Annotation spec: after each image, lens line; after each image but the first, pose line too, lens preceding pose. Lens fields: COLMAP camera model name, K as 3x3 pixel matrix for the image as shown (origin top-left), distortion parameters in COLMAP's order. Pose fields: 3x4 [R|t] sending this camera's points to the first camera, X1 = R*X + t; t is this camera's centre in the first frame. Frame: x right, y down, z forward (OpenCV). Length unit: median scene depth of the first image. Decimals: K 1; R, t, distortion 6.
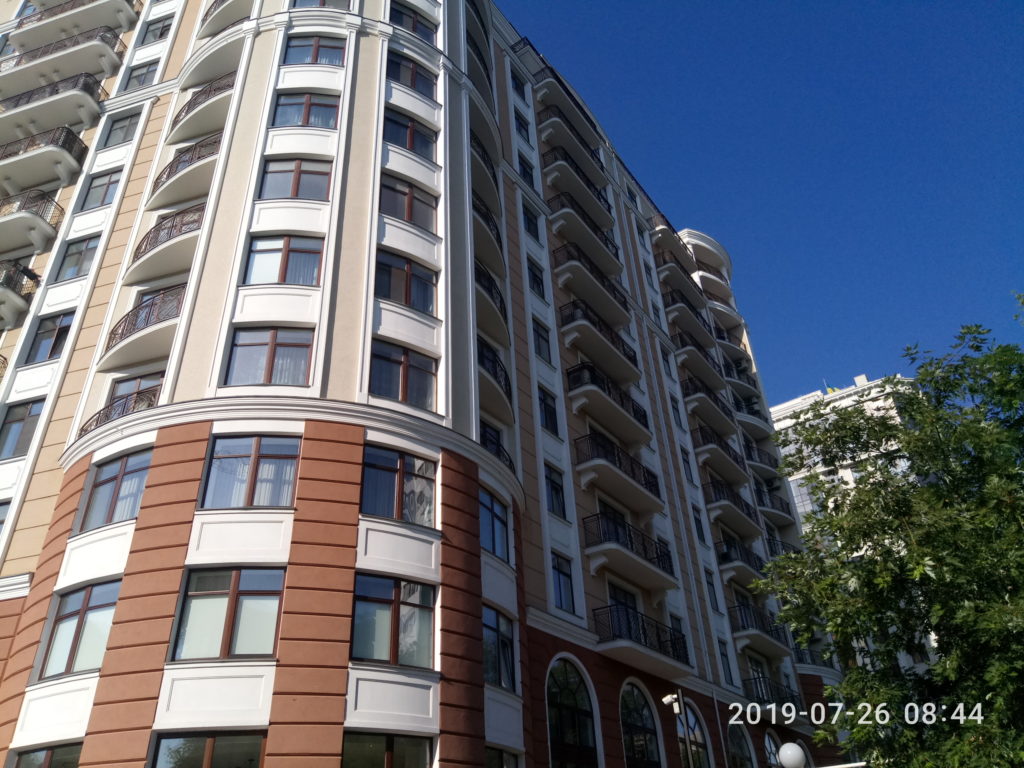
lens RADIAL K [[774.9, 0, 512.0], [0, 774.9, 384.0], [0, 0, 1]] dist [-0.010610, -0.005214]
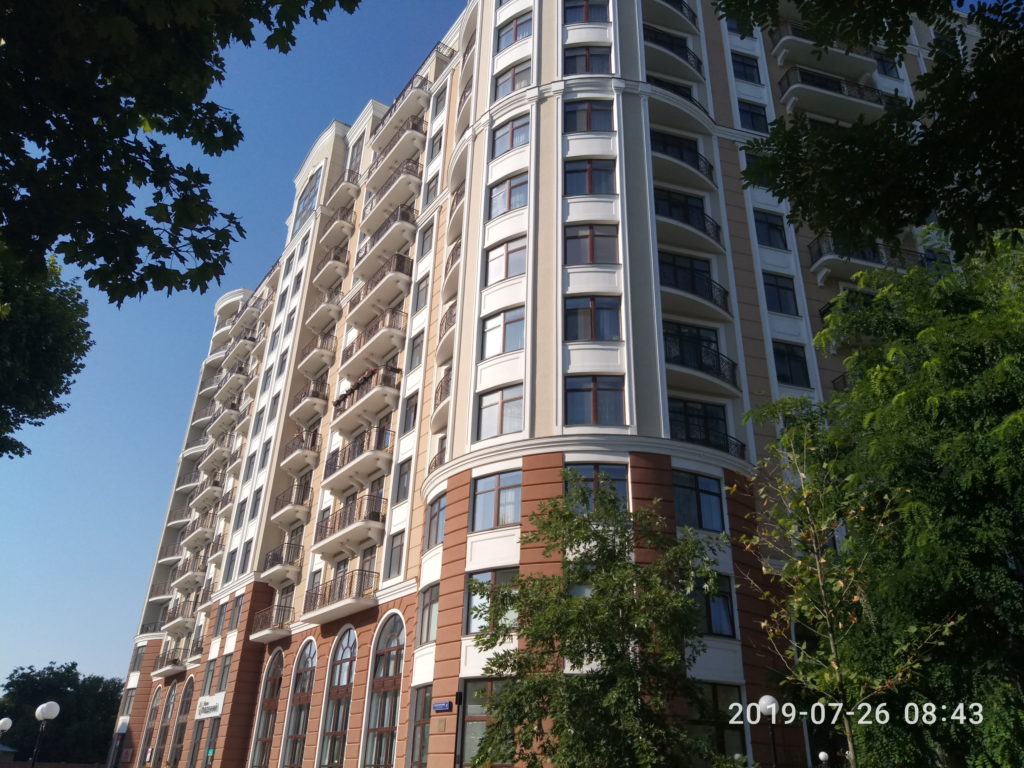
lens RADIAL K [[774.9, 0, 512.0], [0, 774.9, 384.0], [0, 0, 1]] dist [-0.010610, -0.005214]
pose [[0.774300, -0.223414, -0.592069, 0.549155], [0.292546, 0.956002, 0.021846, -0.110038], [0.561139, -0.190123, 0.805591, -0.099370]]
